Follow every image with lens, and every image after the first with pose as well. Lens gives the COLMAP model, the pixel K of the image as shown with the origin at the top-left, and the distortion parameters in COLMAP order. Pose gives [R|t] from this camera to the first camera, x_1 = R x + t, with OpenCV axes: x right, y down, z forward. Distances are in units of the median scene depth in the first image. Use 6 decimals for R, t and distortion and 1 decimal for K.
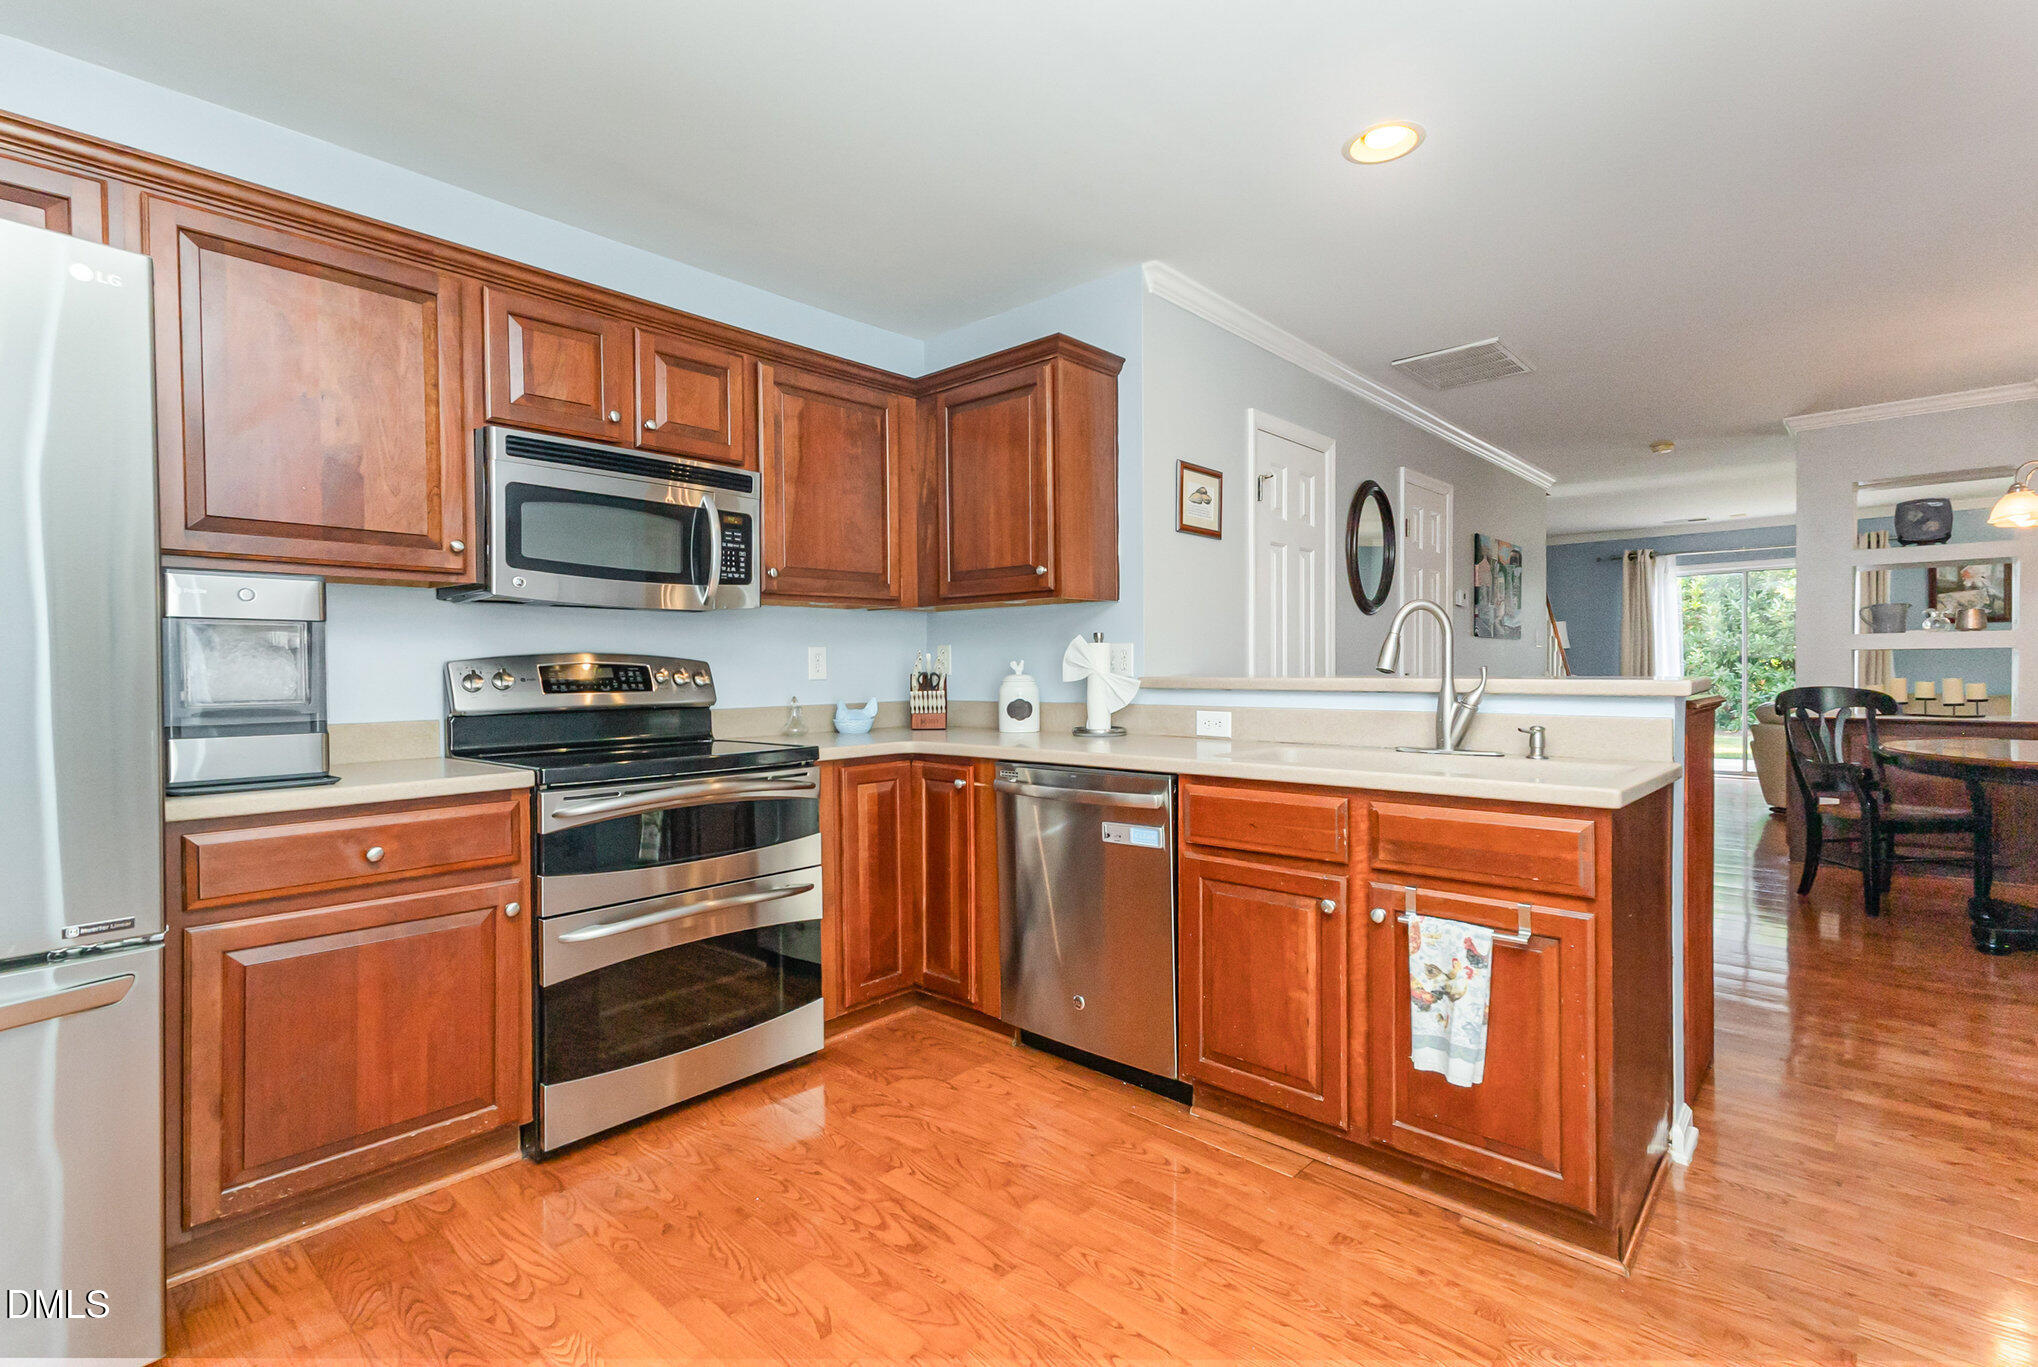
lens RADIAL K [[948.9, 0, 1014.6], [0, 948.9, 680.2], [0, 0, 1]] dist [0.001380, 0.000332]
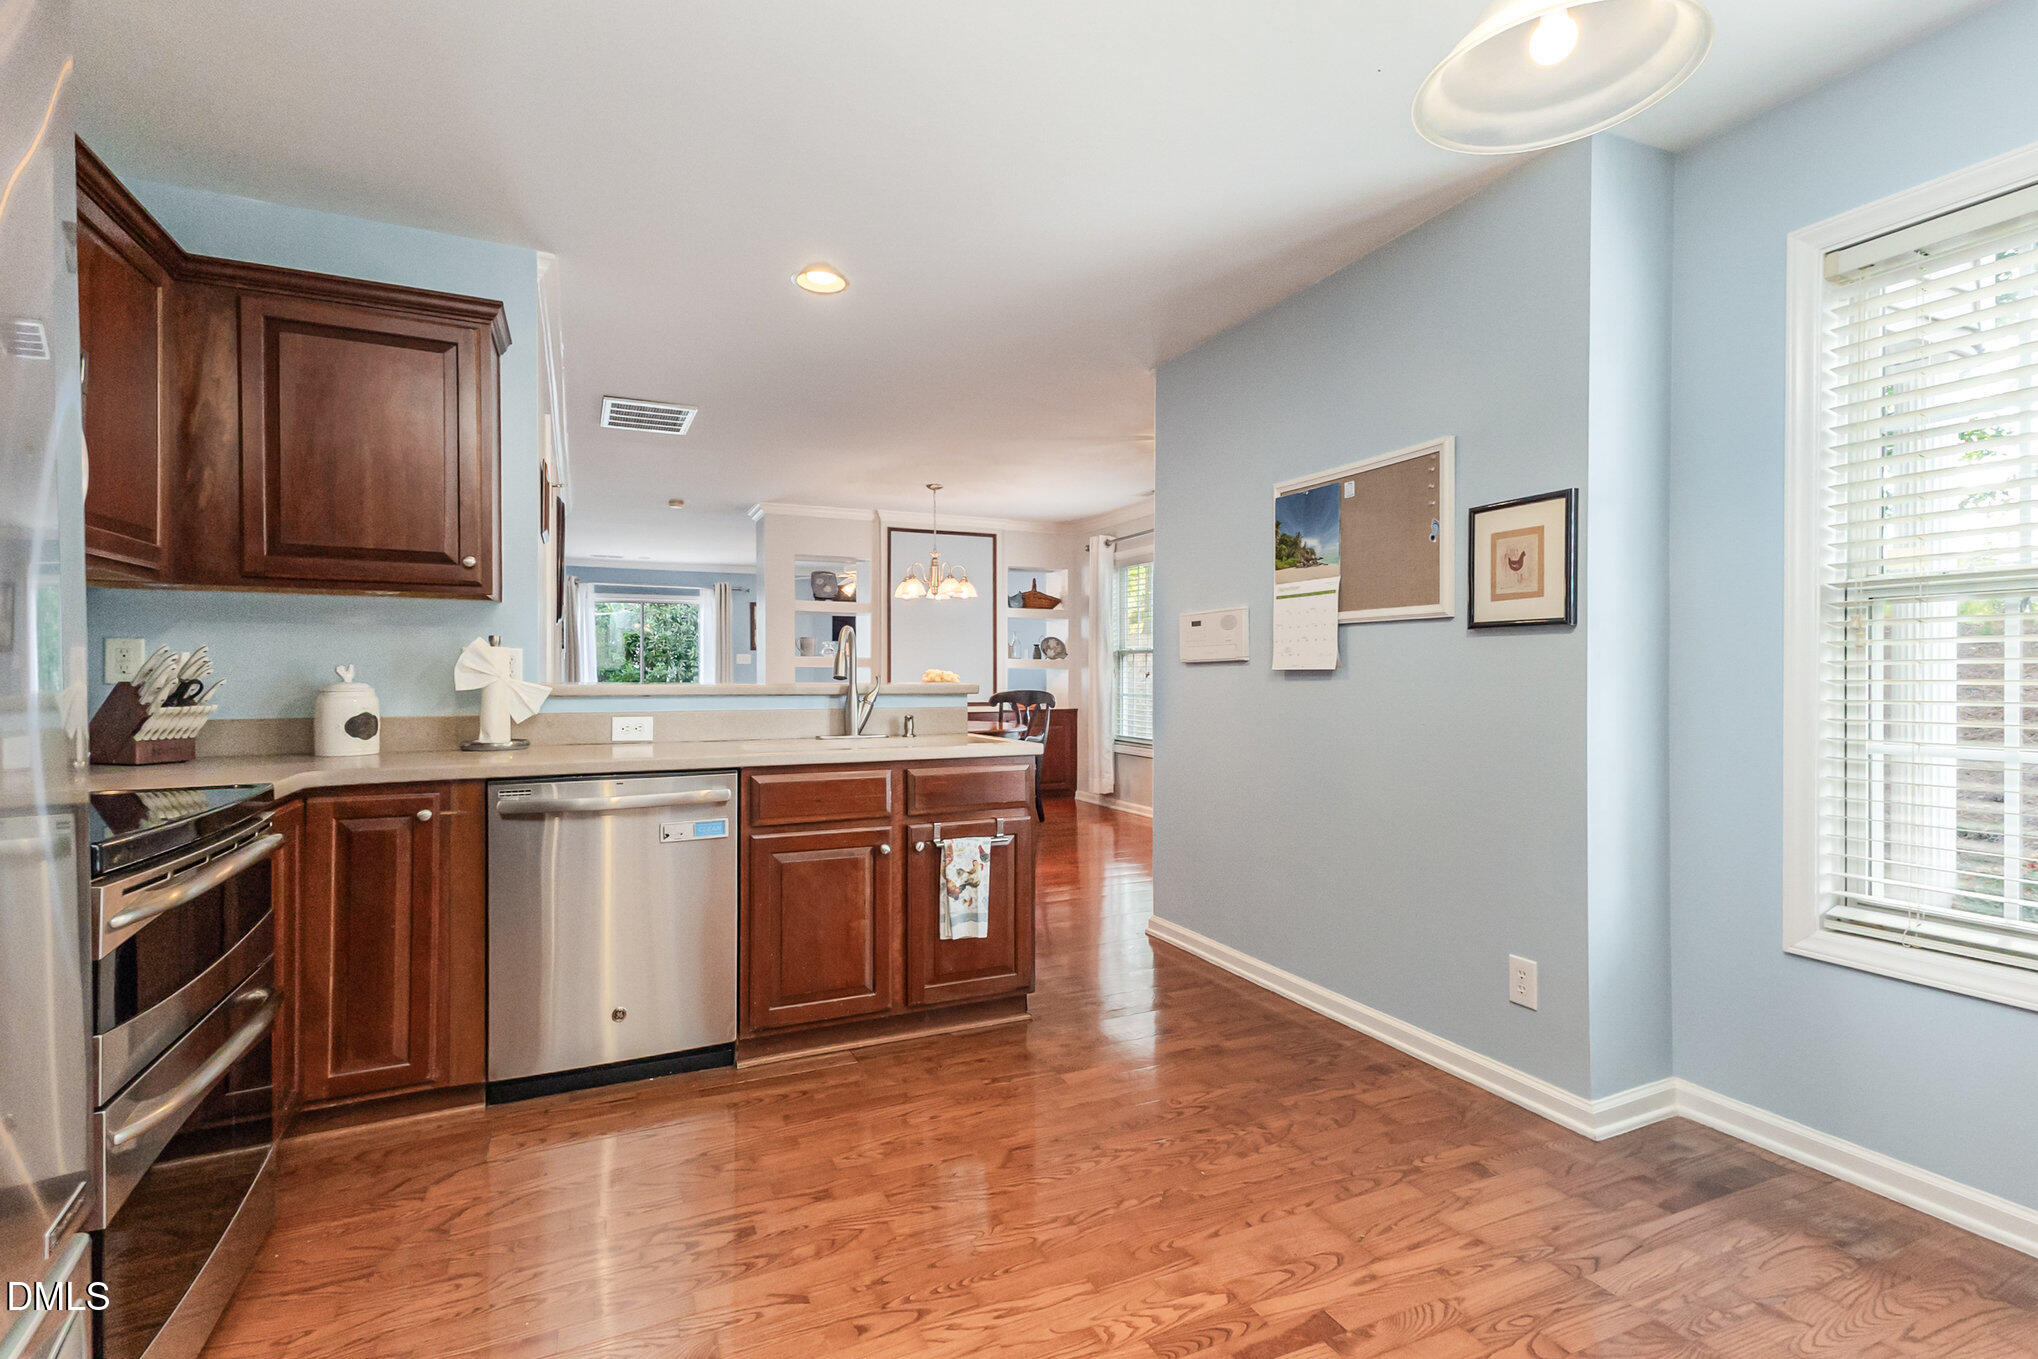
lens RADIAL K [[948.9, 0, 1018.1], [0, 948.9, 676.5], [0, 0, 1]] dist [0.001380, 0.000332]
pose [[0.376095, 0.004994, 0.926567, -0.747563], [0.011323, 0.999886, -0.009985, 0.004685], [-0.926512, 0.014247, 0.375996, 0.261686]]
